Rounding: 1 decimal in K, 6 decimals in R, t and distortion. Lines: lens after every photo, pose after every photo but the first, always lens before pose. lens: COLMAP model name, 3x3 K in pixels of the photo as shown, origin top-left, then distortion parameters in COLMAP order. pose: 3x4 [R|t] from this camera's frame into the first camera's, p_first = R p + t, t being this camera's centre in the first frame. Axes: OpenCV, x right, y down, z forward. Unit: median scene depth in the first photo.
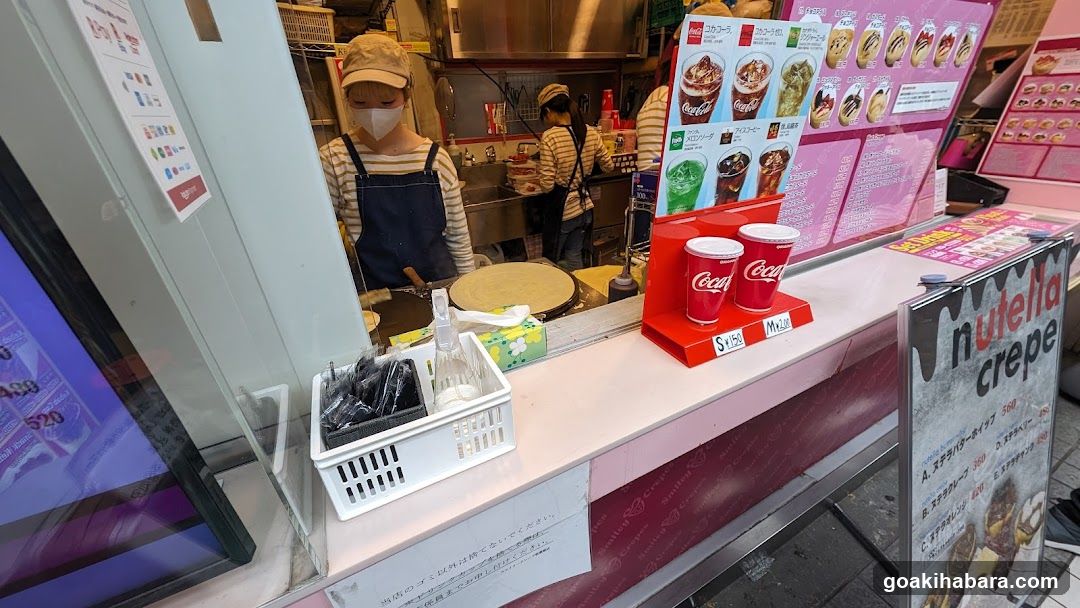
lens RADIAL K [[404.9, 0, 537.2], [0, 404.9, 308.7], [0, 0, 1]] dist [-0.001391, -0.000167]
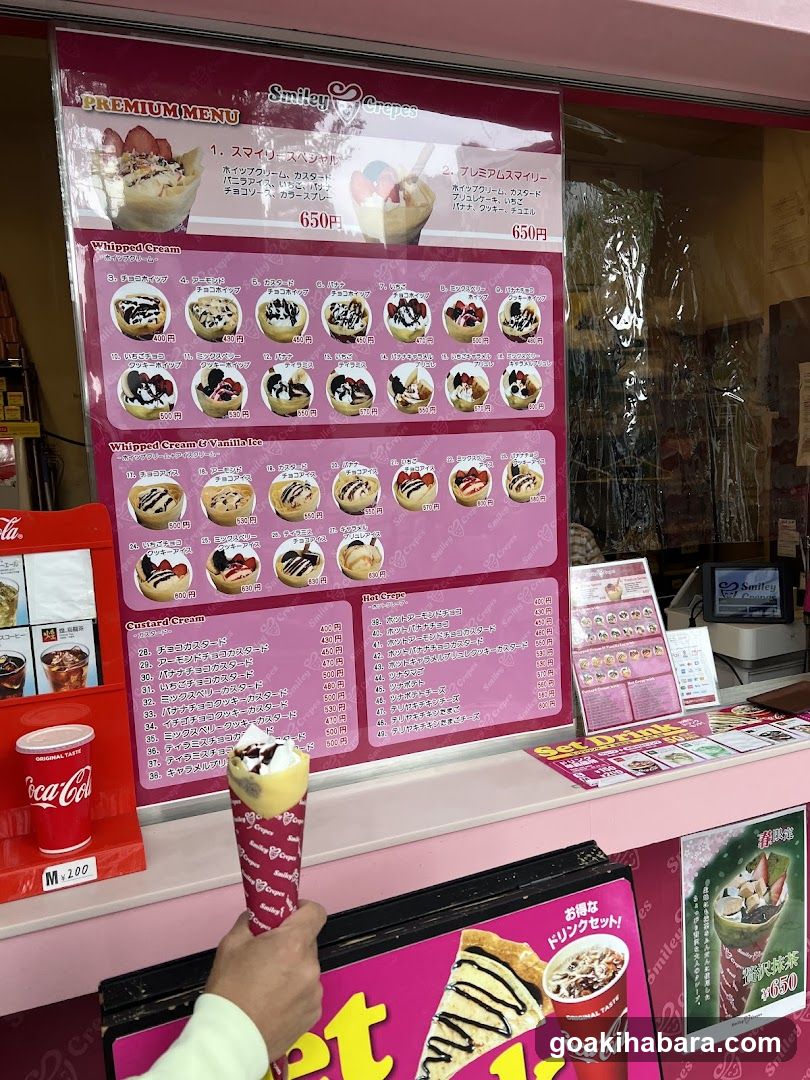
lens RADIAL K [[796.4, 0, 411.2], [0, 796.4, 543.0], [0, 0, 1]] dist [0.015432, -0.005907]
pose [[0.997173, -0.003958, -0.075033, 1.115787], [-0.023388, 0.932652, -0.360019, -0.005313], [0.071405, 0.360756, 0.929923, -0.391676]]
